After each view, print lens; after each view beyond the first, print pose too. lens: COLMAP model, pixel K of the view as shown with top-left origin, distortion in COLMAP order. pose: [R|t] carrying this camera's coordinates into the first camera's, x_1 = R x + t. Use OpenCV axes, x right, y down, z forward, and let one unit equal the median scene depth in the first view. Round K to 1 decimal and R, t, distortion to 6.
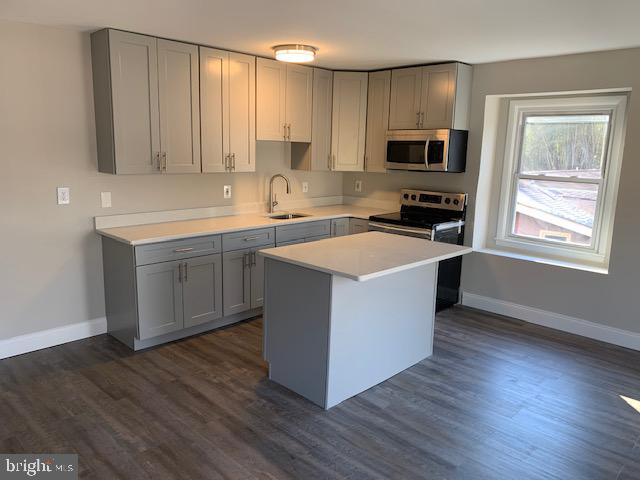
lens RADIAL K [[489.4, 0, 319.6], [0, 489.4, 242.8], [0, 0, 1]] dist [0.035334, -0.052790]
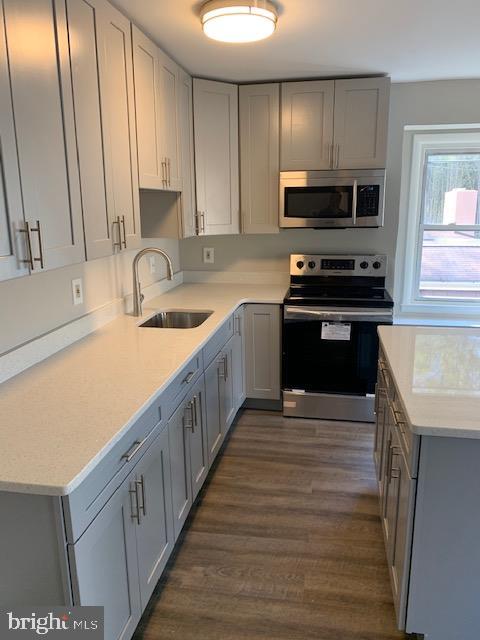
lens RADIAL K [[489.4, 0, 240.8], [0, 489.4, 315.9], [0, 0, 1]] dist [0.035334, -0.052790]
pose [[0.826880, -0.155858, 0.540350, -0.338138], [0.136209, 0.987725, 0.076463, -0.096459], [-0.545635, 0.010375, 0.837959, 0.487045]]
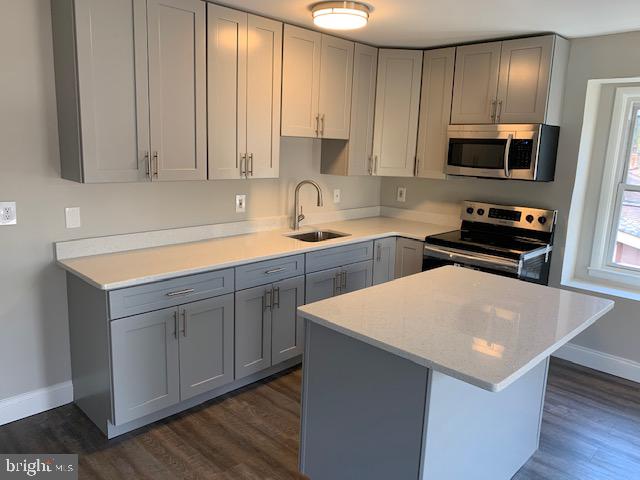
lens RADIAL K [[489.4, 0, 317.7], [0, 489.4, 234.7], [0, 0, 1]] dist [0.035334, -0.052790]
pose [[0.999915, 0.012763, -0.002478, -0.068133], [-0.012782, 0.999887, -0.007924, -0.052330], [0.002377, 0.007955, 0.999966, 0.249447]]
